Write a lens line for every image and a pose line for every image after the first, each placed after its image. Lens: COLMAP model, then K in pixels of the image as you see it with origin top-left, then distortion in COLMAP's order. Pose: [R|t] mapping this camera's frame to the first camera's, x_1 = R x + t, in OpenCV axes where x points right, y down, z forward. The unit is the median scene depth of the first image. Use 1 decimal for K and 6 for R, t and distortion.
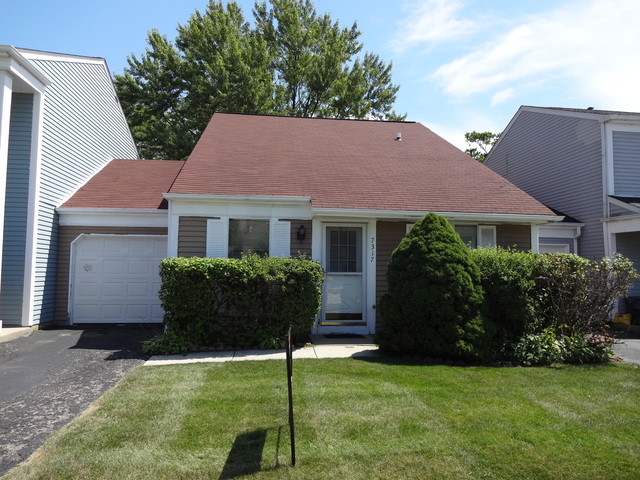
lens RADIAL K [[468.3, 0, 320.0], [0, 468.3, 240.0], [0, 0, 1]] dist [-0.009579, 0.002177]
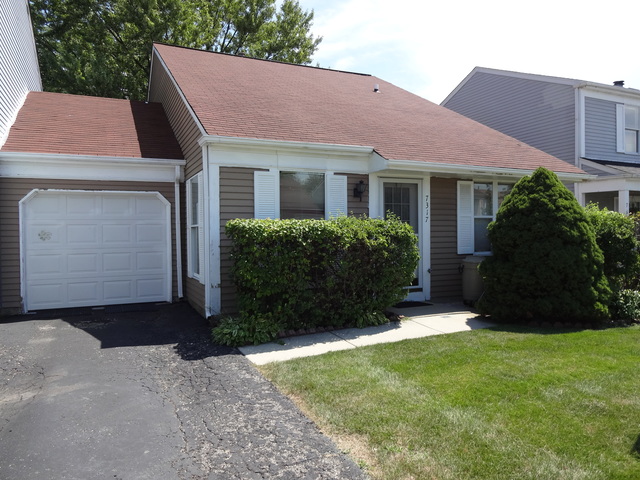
lens RADIAL K [[468.3, 0, 320.0], [0, 468.3, 240.0], [0, 0, 1]] dist [-0.009579, 0.002177]
pose [[0.952672, -0.024945, 0.302976, -0.370921], [-0.000148, 0.996590, 0.082517, 0.006617], [-0.304001, -0.078657, 0.949419, 0.197371]]
